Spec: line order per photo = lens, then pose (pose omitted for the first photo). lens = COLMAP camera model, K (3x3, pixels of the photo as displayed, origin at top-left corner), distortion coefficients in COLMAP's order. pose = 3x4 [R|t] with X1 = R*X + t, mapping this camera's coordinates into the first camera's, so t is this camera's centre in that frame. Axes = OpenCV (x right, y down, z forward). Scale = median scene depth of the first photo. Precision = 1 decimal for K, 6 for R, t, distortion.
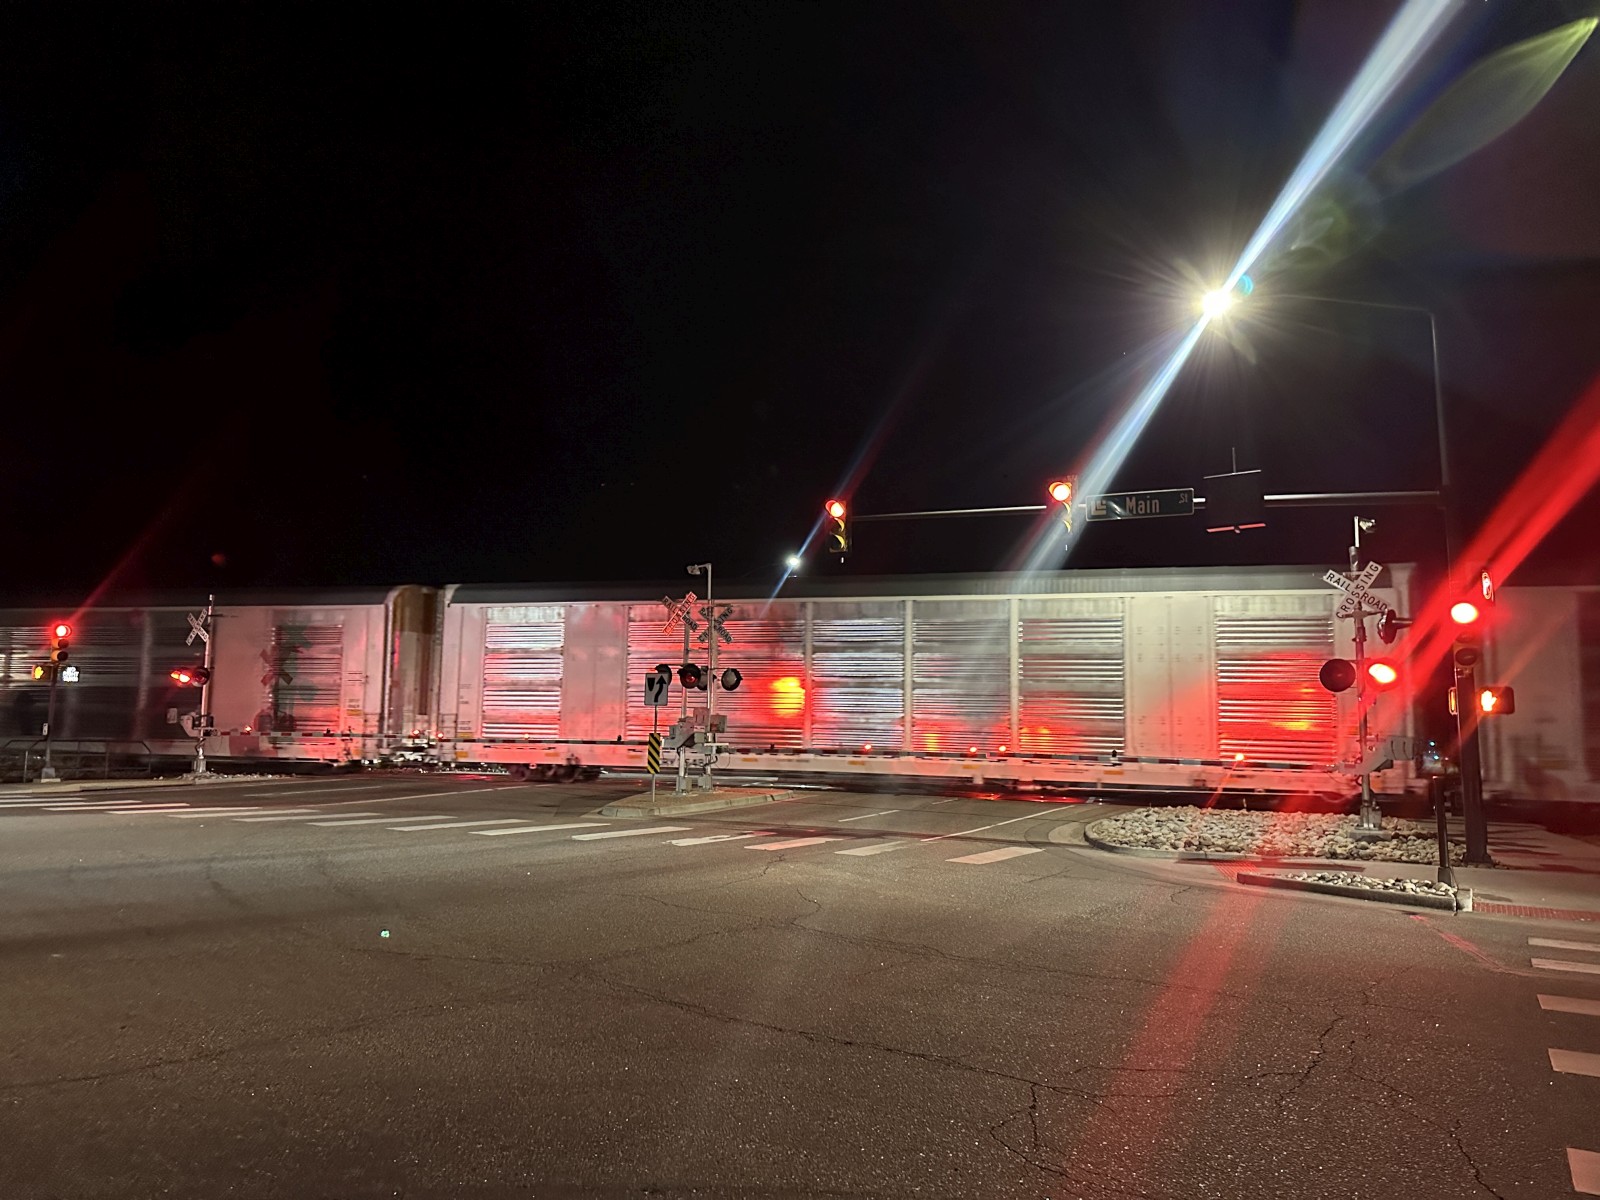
lens RADIAL K [[1129.4, 0, 807.5], [0, 1129.4, 599.1], [0, 0, 1]] dist [0.060403, -0.054487]
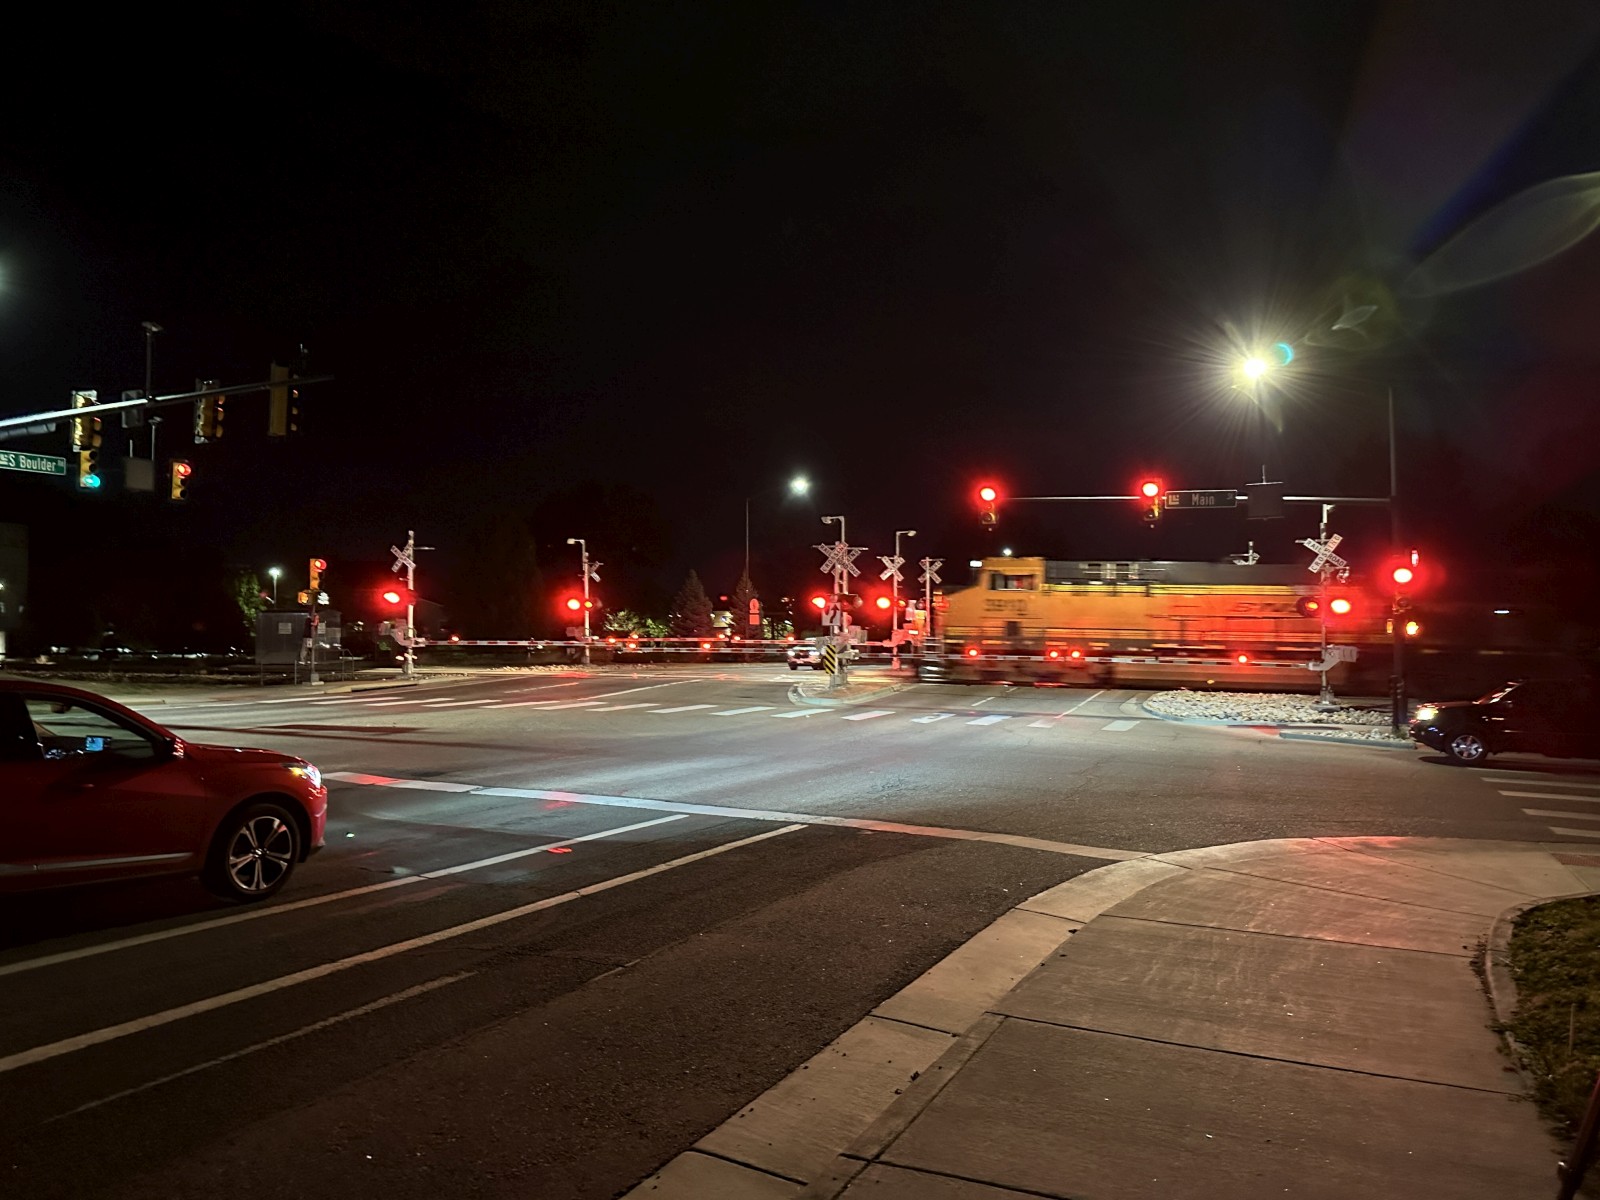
lens RADIAL K [[1132.0, 0, 806.8], [0, 1132.0, 593.1], [0, 0, 1]] dist [0.142466, -0.221276]
pose [[0.988450, -0.005083, 0.151461, -0.511380], [-0.010641, 0.994642, 0.102827, -0.120634], [-0.151172, -0.103252, 0.983100, -0.493257]]
